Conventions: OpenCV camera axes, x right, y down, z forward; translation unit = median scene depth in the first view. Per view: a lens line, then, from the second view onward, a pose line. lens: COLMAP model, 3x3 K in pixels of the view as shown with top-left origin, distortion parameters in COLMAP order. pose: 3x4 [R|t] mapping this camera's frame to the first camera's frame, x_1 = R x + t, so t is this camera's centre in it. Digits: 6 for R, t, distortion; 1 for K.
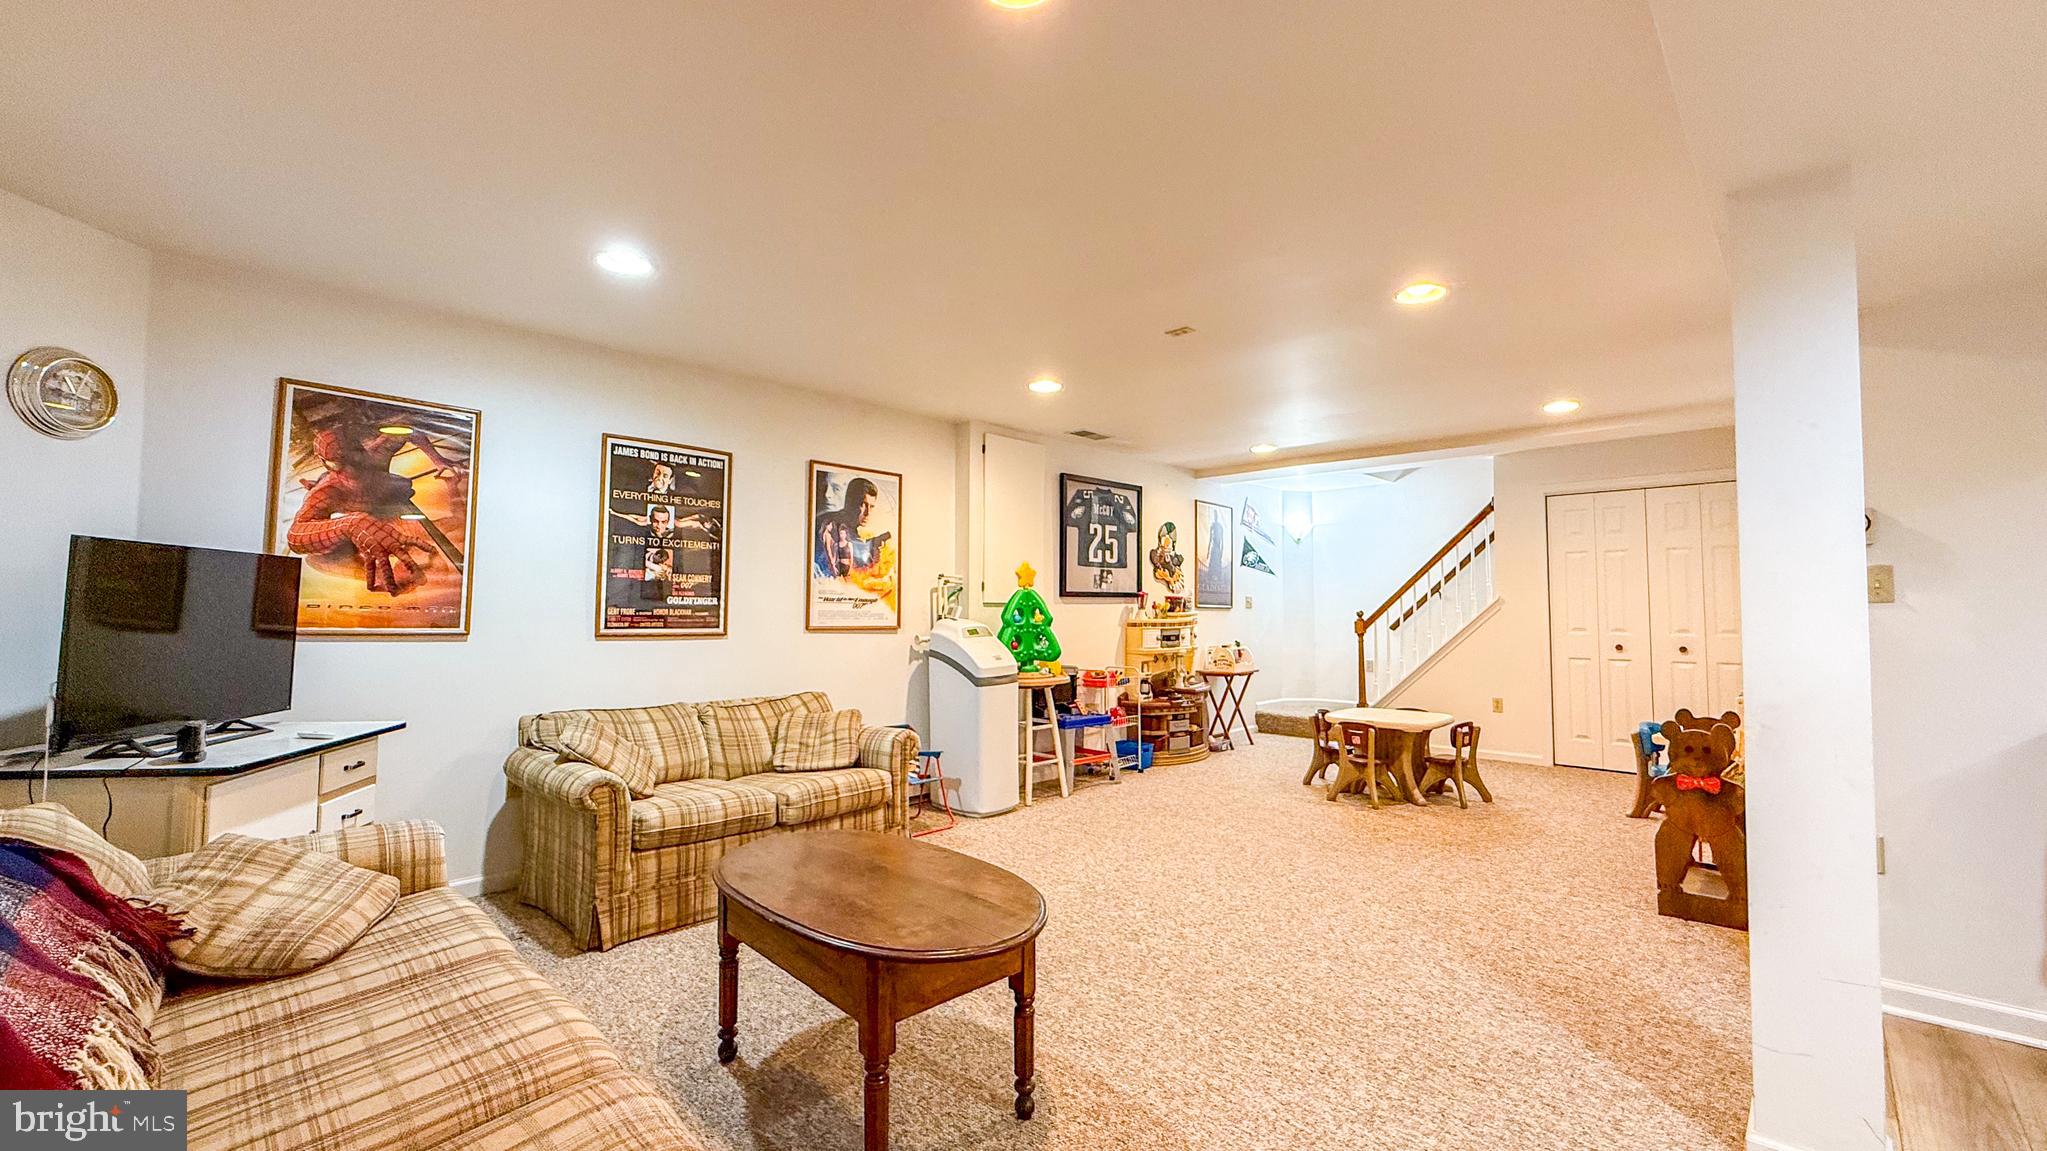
lens RADIAL K [[822.5, 0, 1023.3], [0, 822.5, 573.5], [0, 0, 1]] dist [0.002681, 0.000198]
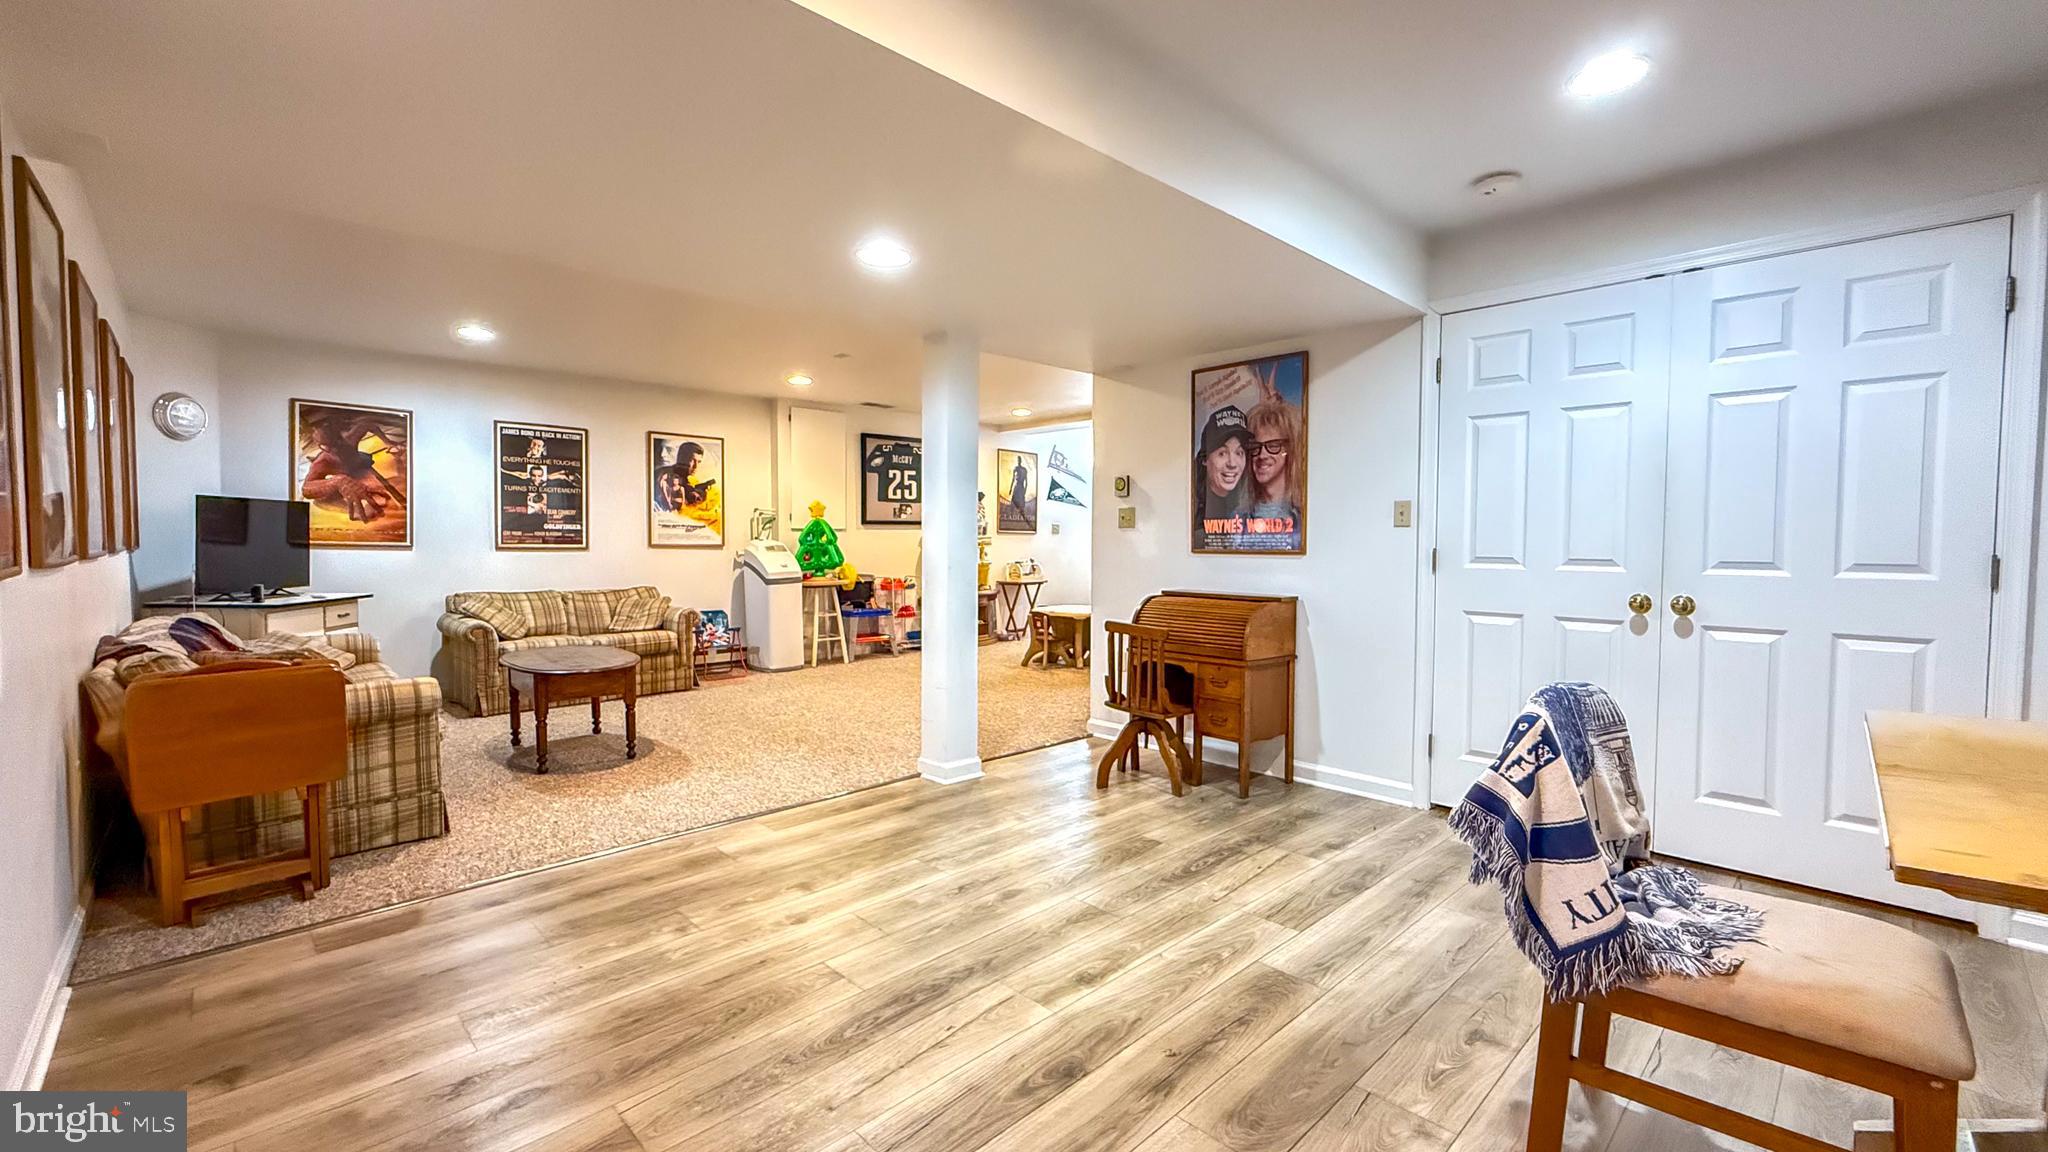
lens RADIAL K [[829.6, 0, 1029.1], [0, 829.6, 569.2], [0, 0, 1]] dist [0.001777, 0.000127]
pose [[0.999305, 0.004324, -0.037011, 0.541319], [-0.001193, 0.996447, 0.084216, -0.019665], [0.037244, -0.084113, 0.995760, -0.539541]]
